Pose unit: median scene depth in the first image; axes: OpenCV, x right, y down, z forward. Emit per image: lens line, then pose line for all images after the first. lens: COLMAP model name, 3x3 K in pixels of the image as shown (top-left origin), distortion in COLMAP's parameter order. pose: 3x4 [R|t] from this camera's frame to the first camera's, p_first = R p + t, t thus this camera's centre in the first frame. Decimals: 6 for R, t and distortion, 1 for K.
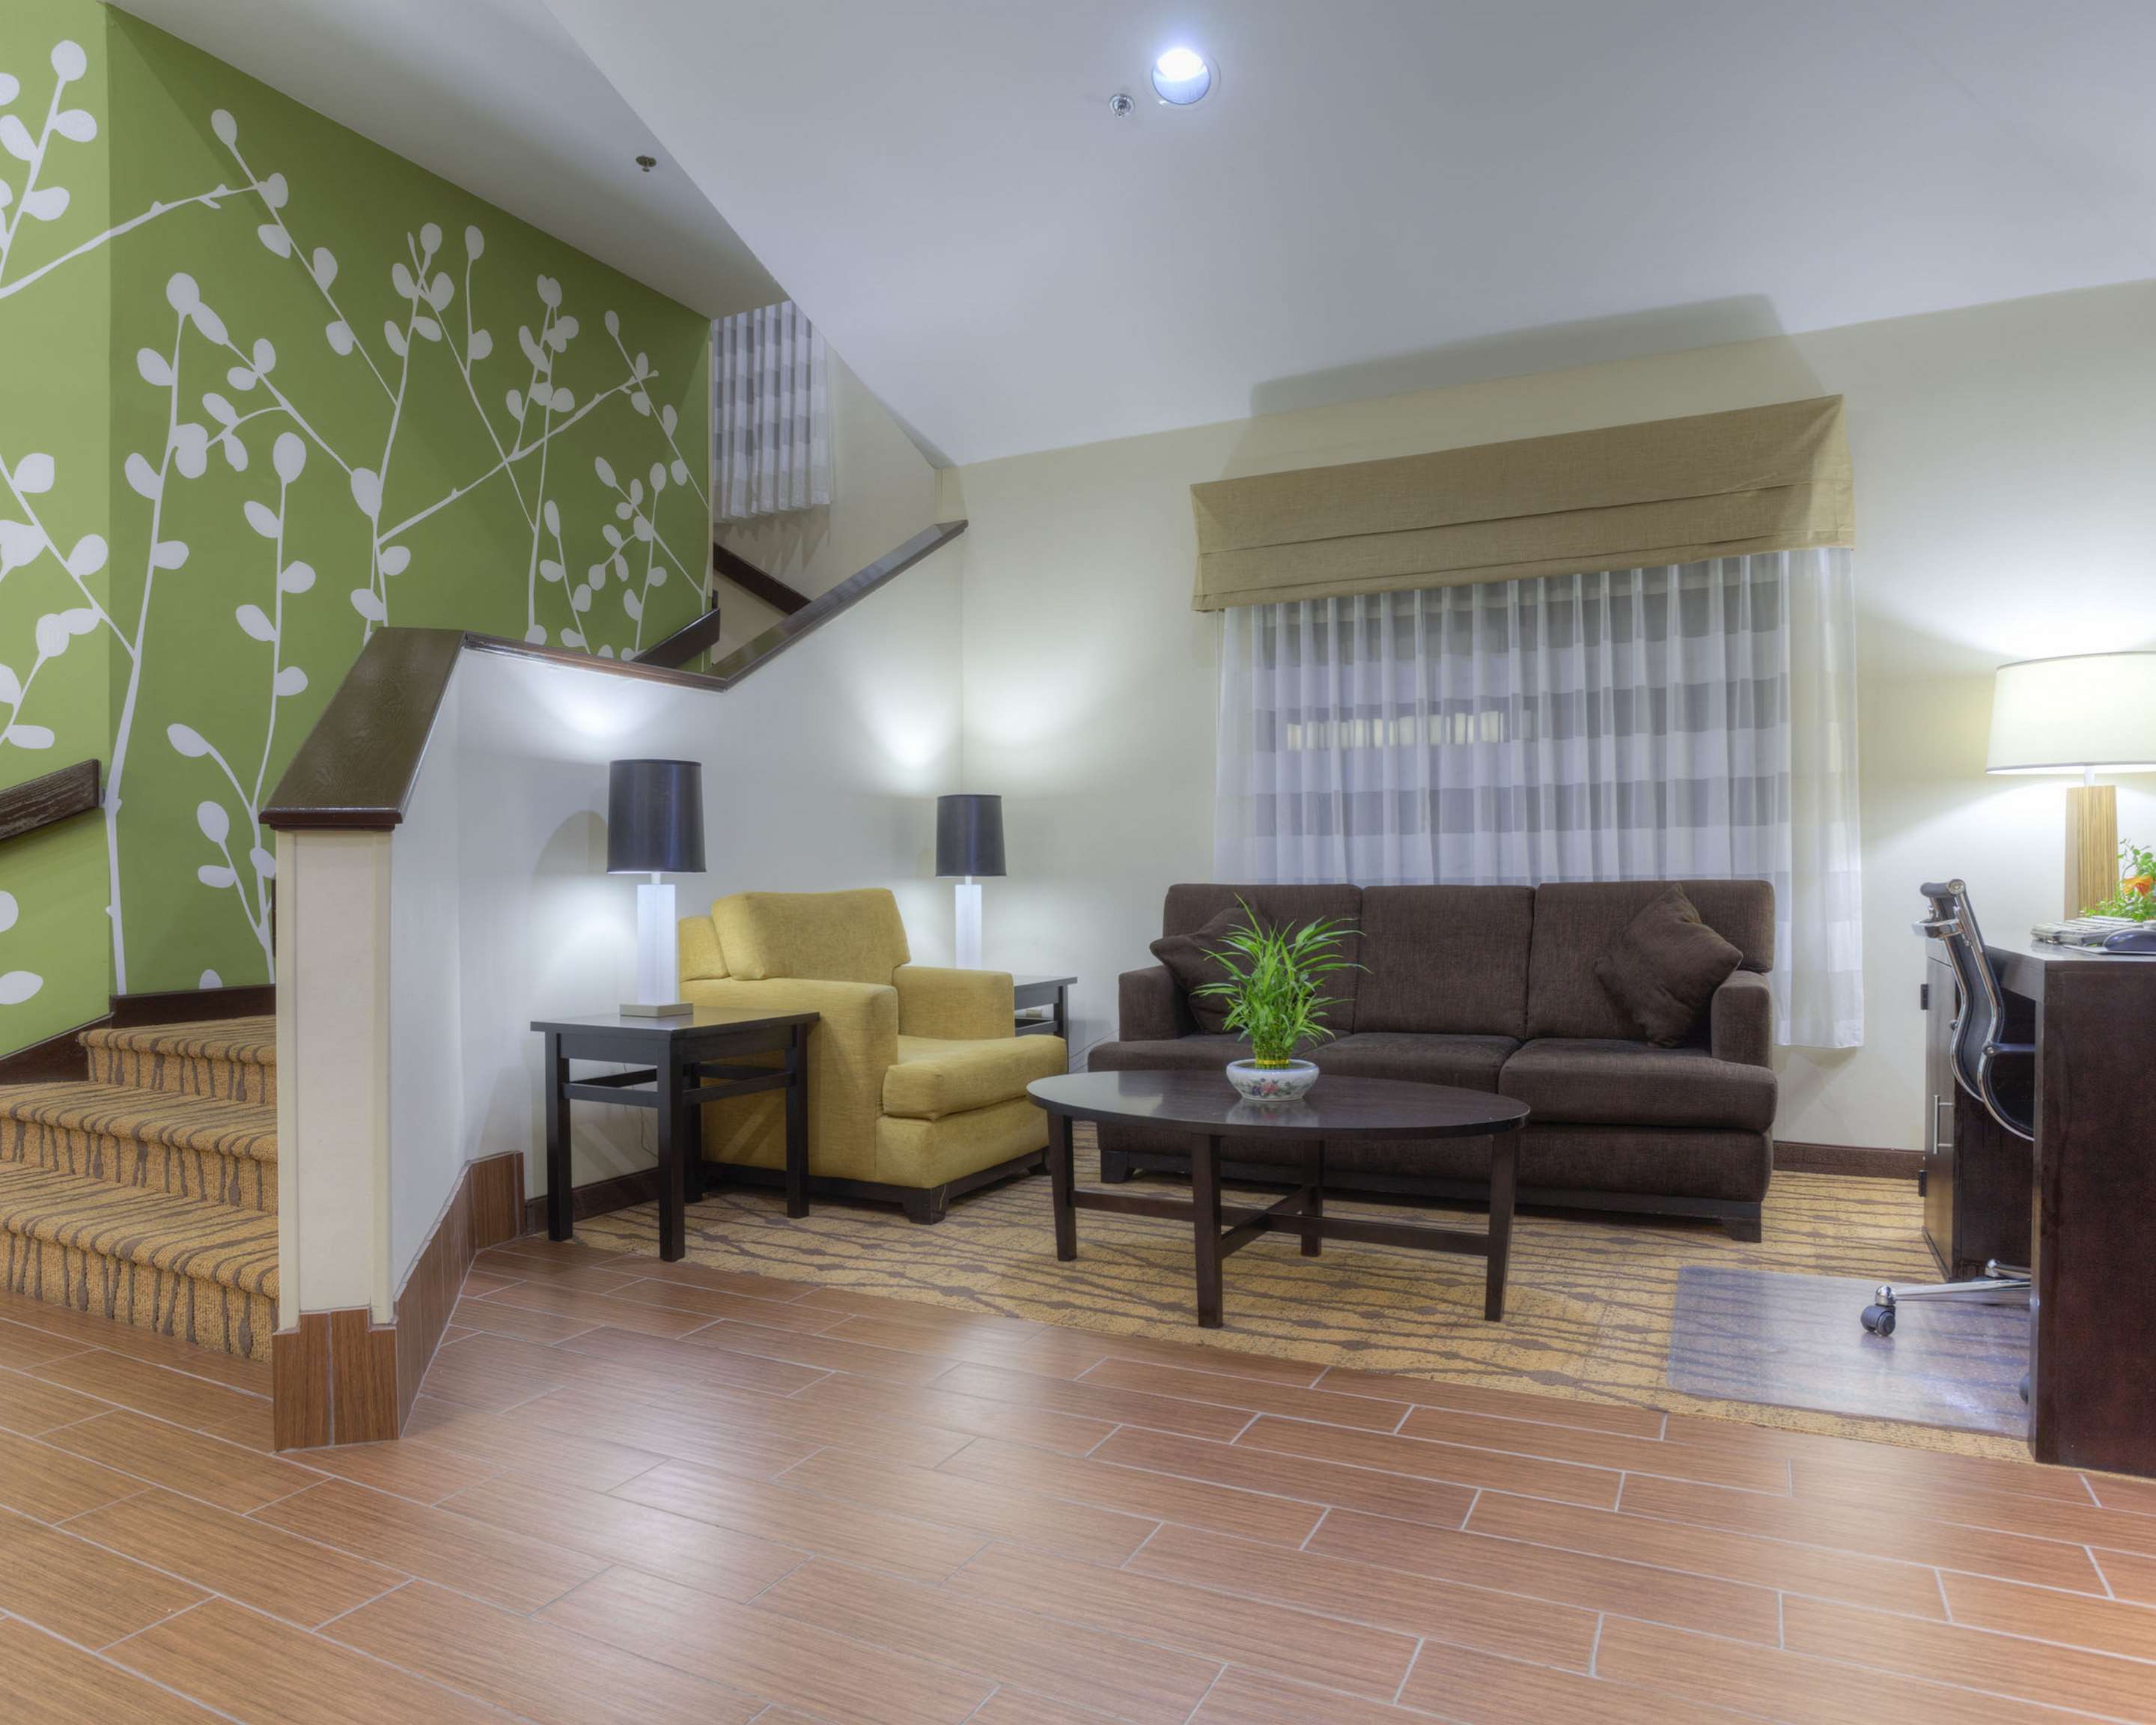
lens RADIAL K [[1343.7, 0, 1057.6], [0, 1343.7, 912.6], [0, 0, 1]] dist [-0.067688, 0.035690]
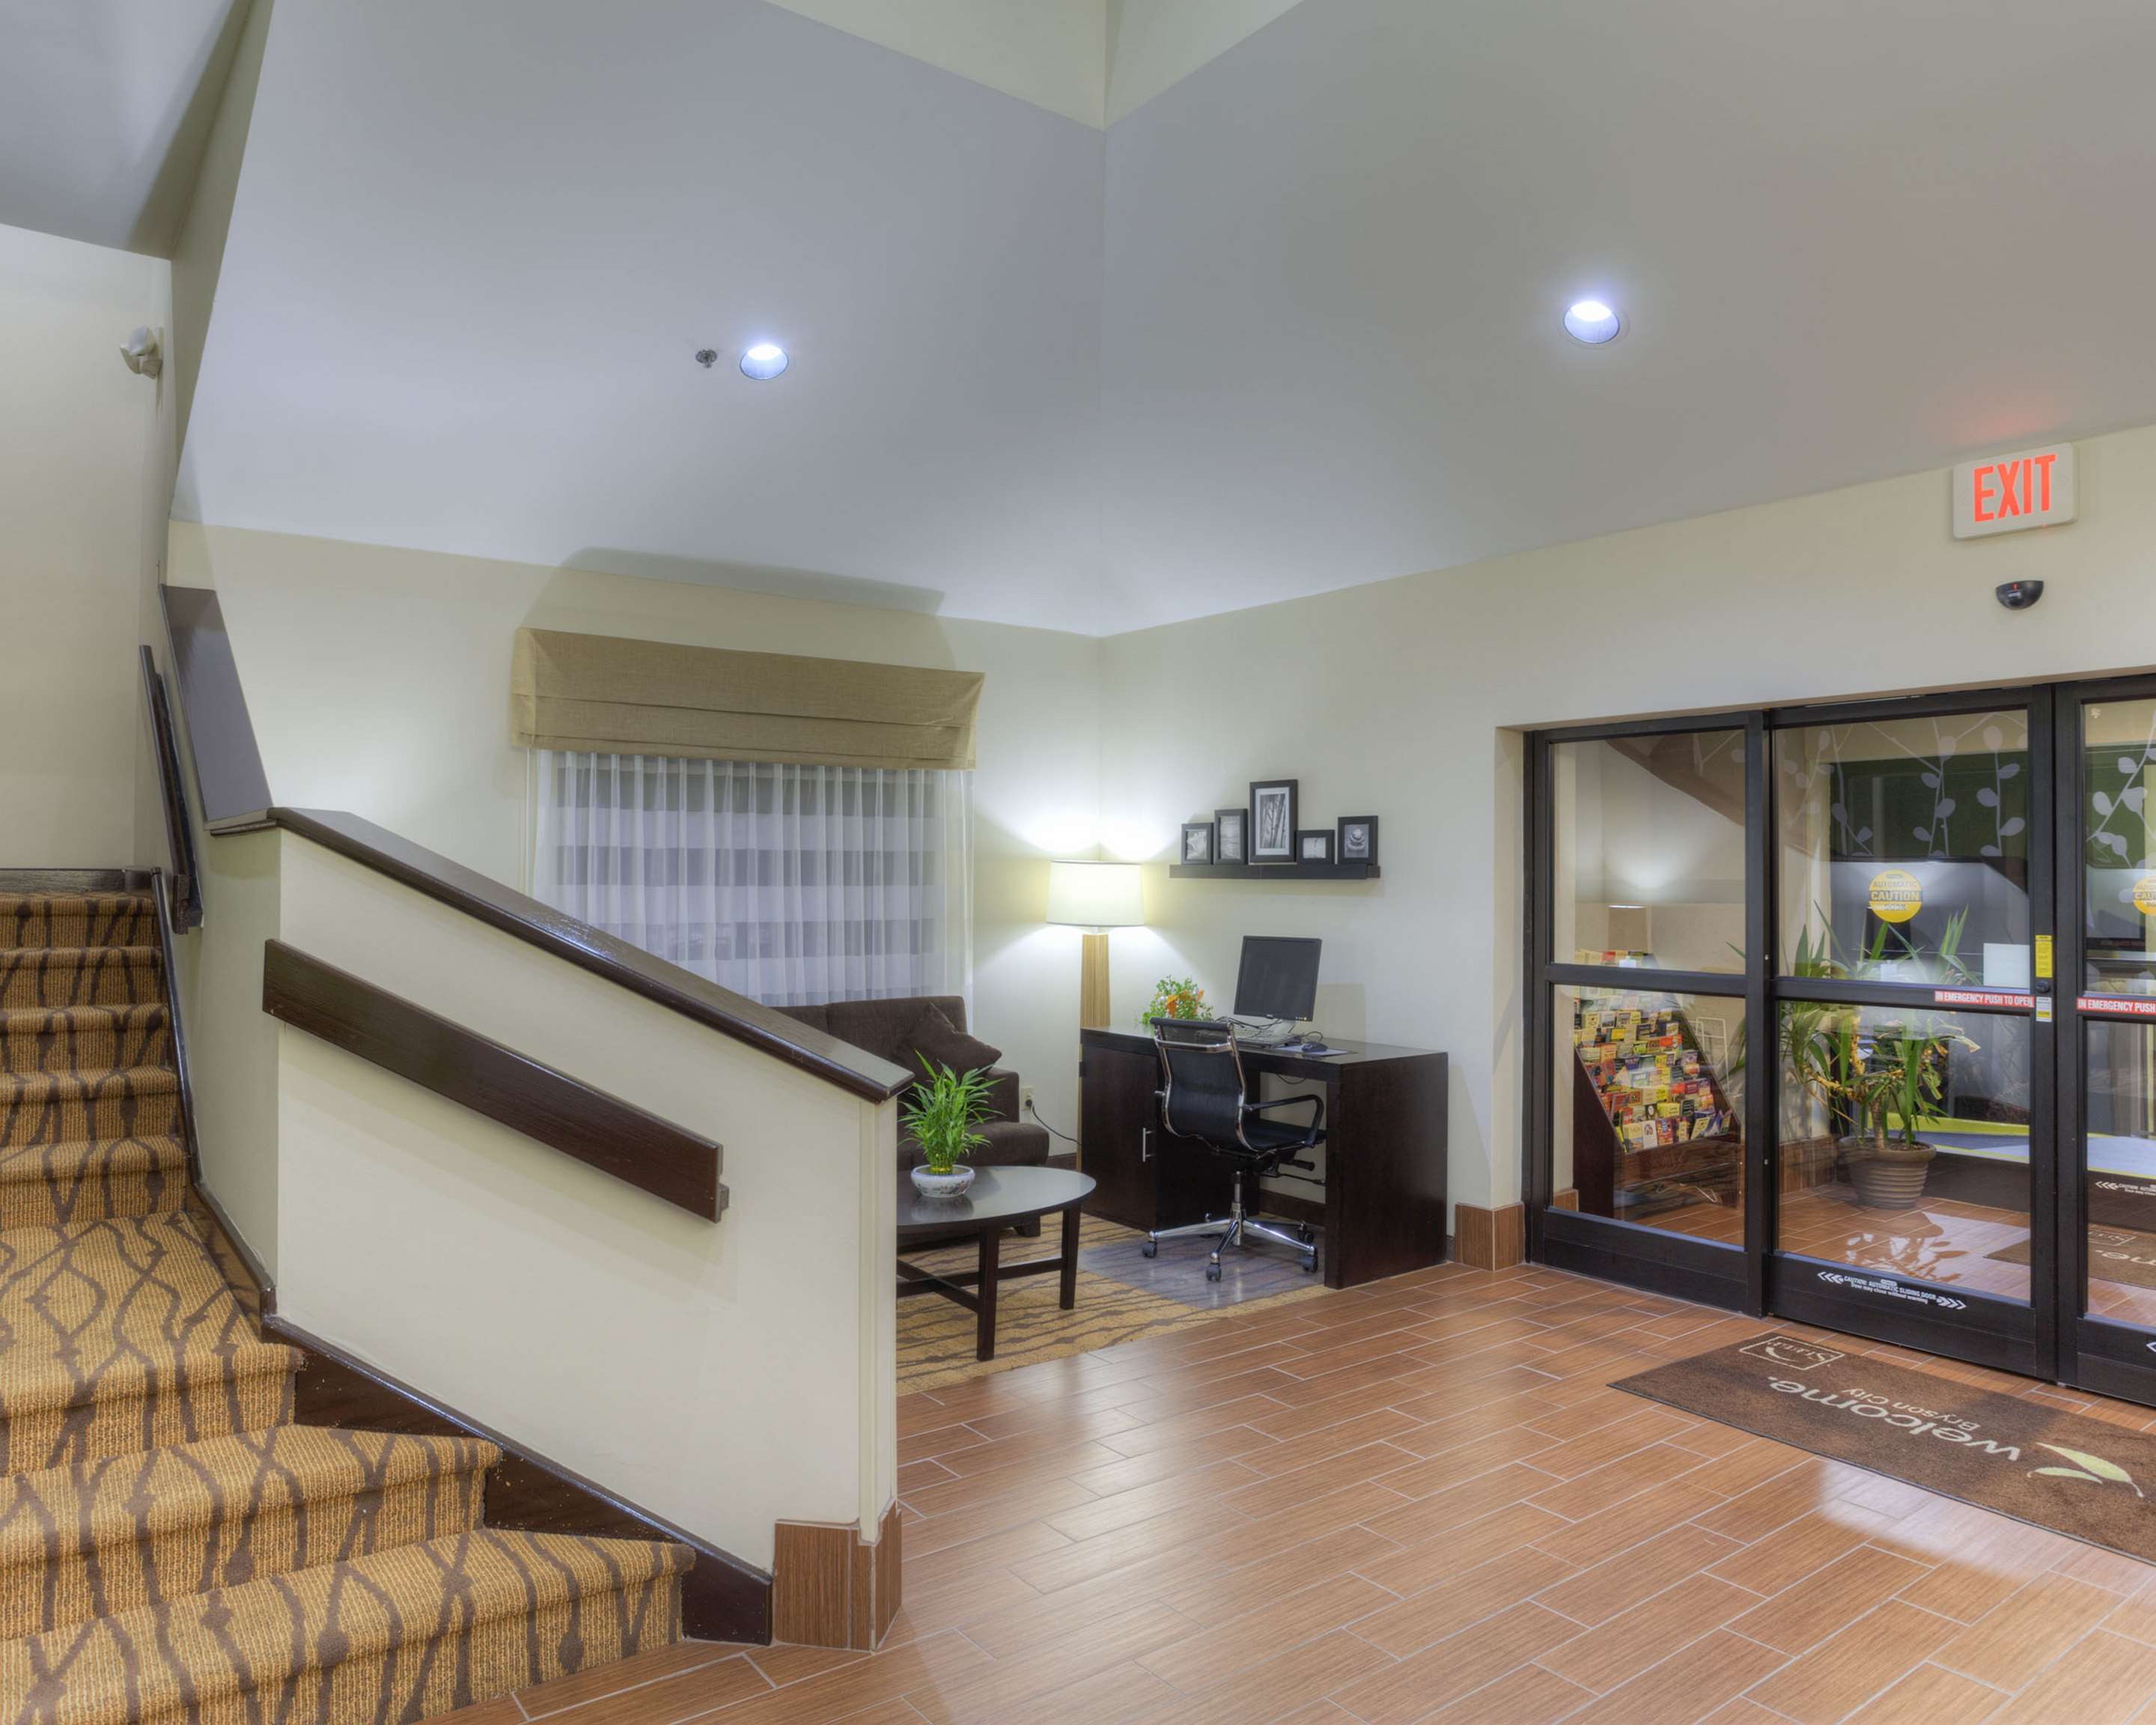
lens RADIAL K [[1487.9, 0, 1052.9], [0, 1487.9, 848.5], [0, 0, 1]] dist [-0.059253, 0.044819]
pose [[0.451762, 0.027317, 0.891720, -0.880022], [0.005636, 0.999424, -0.033472, -0.127358], [-0.892121, 0.020147, 0.451348, 0.141188]]
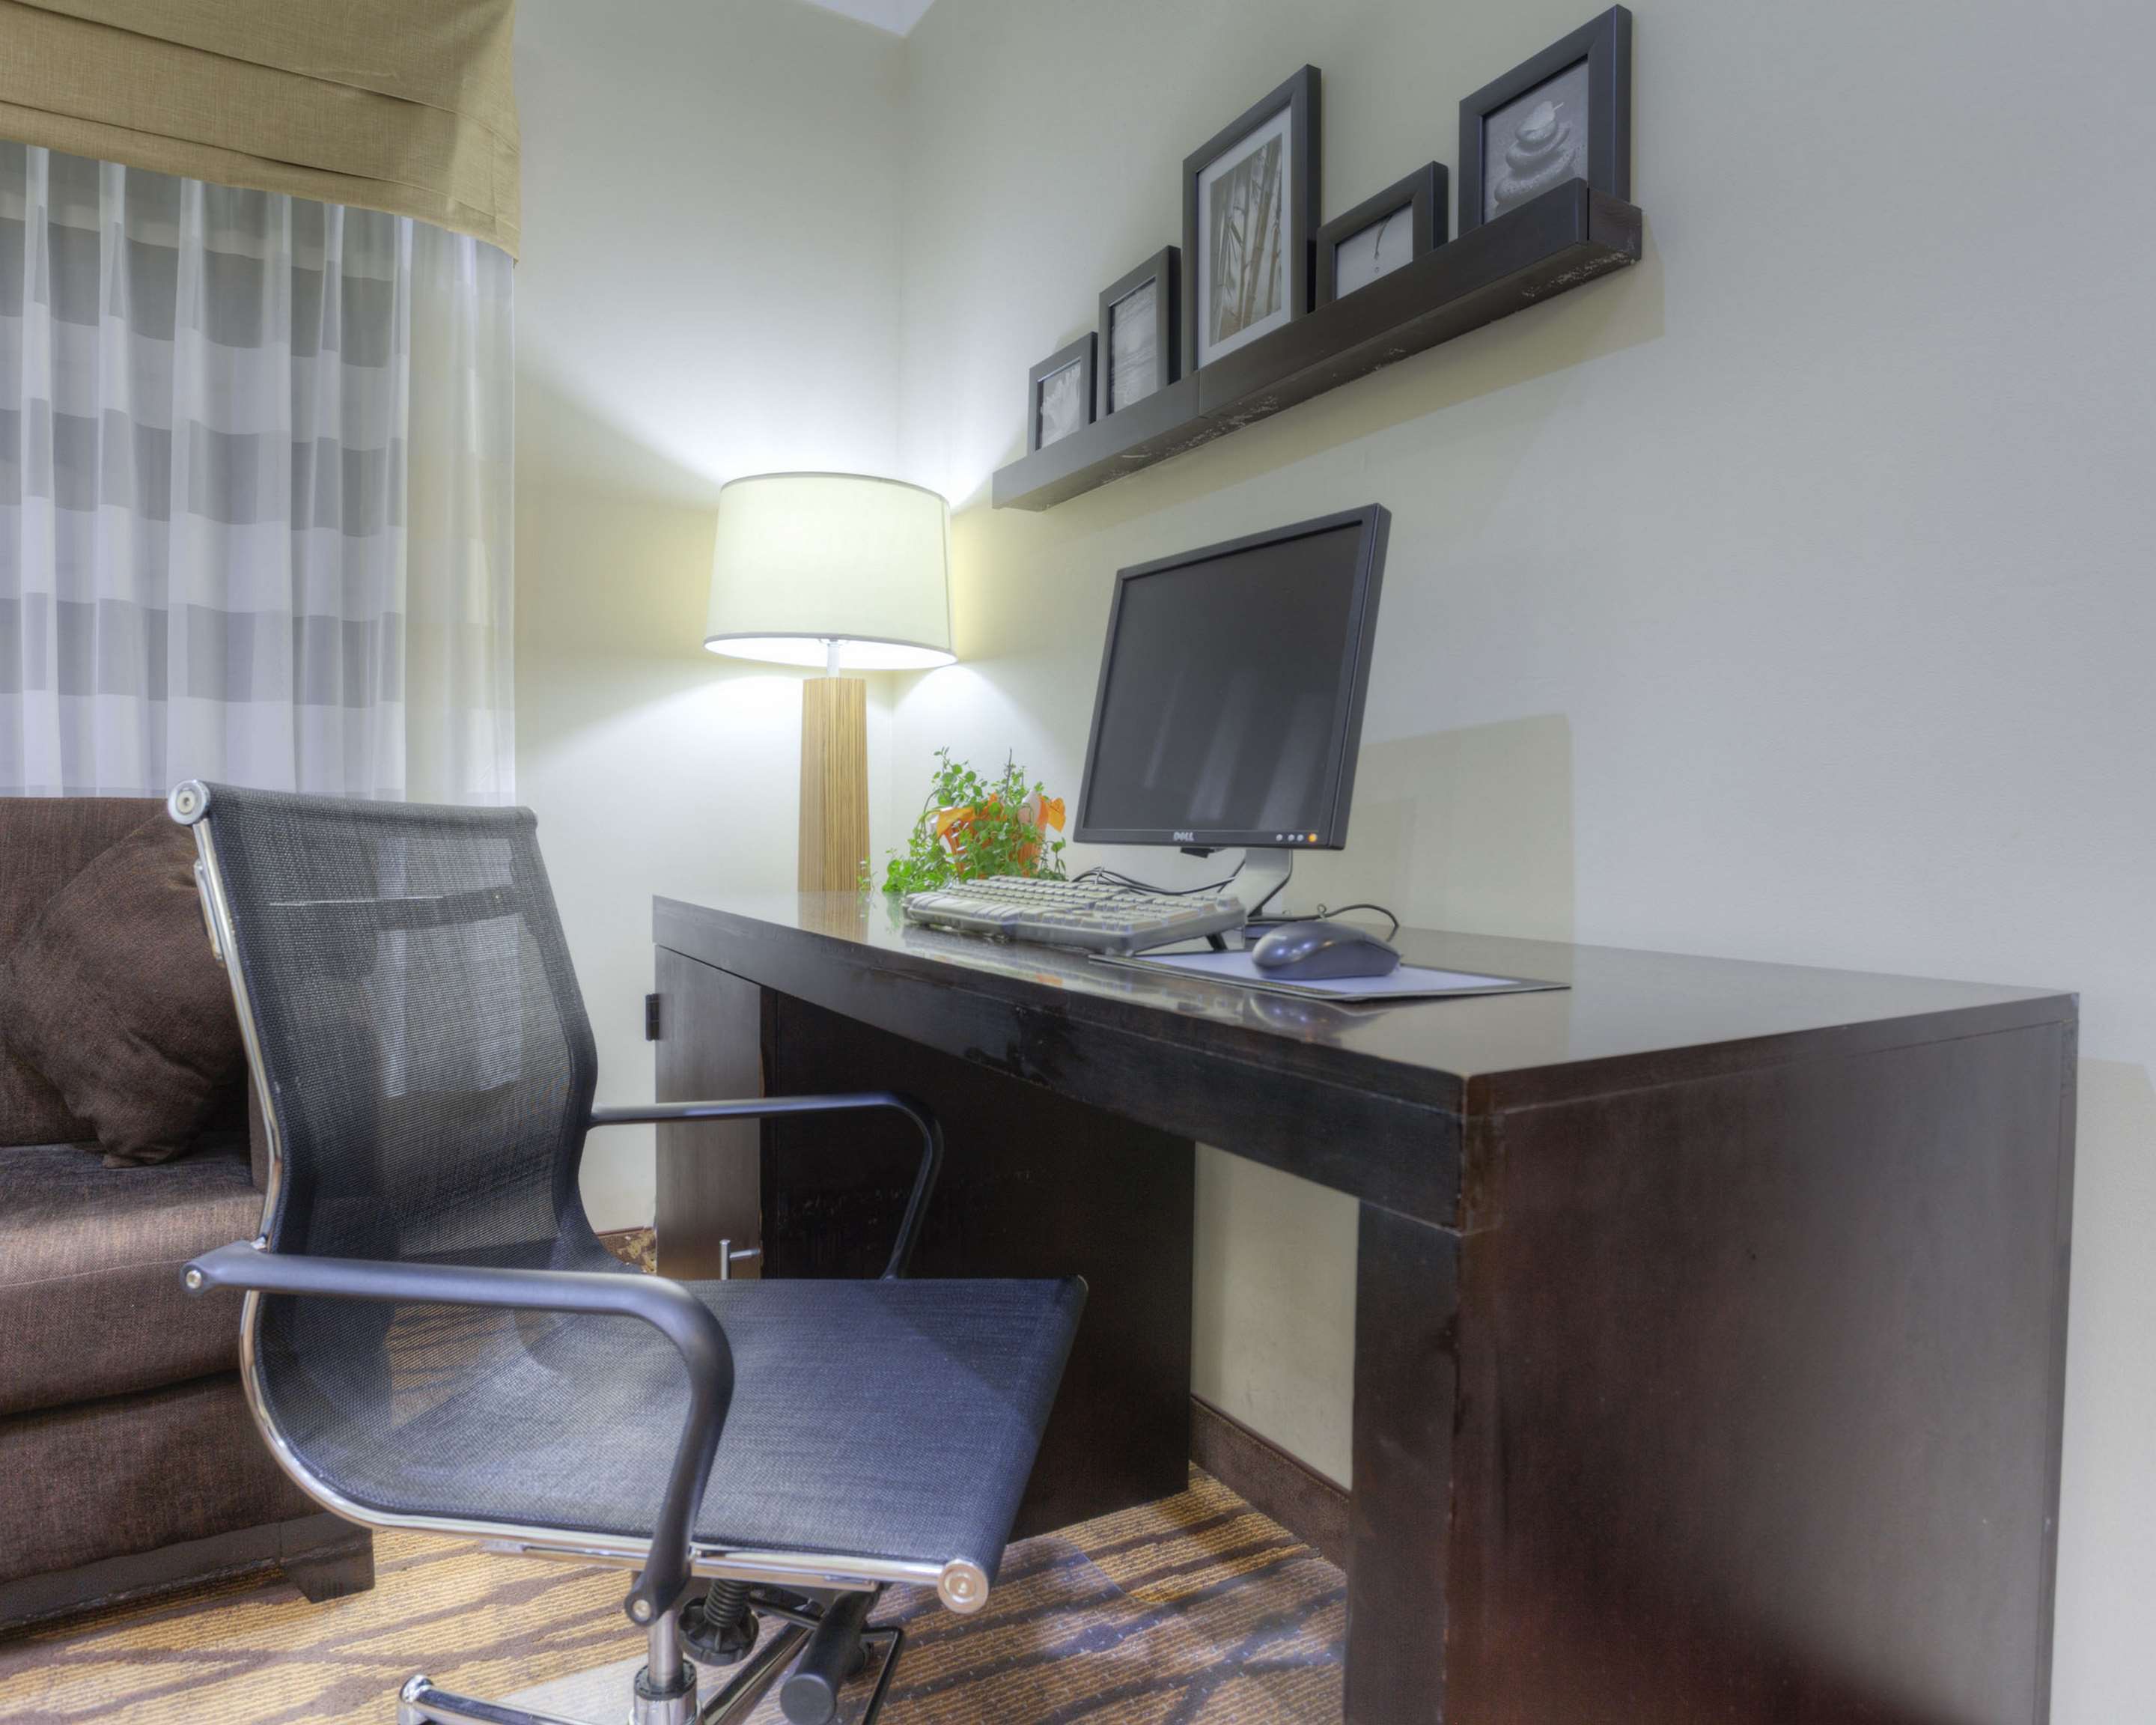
lens RADIAL K [[1292.9, 0, 1065.8], [0, 1292.9, 853.1], [0, 0, 1]] dist [-0.089214, 0.044580]
pose [[0.532613, -0.001756, 0.846357, 0.248105], [0.000495, 0.999998, 0.001764, -0.005114], [-0.846359, -0.000521, 0.532613, 0.472082]]
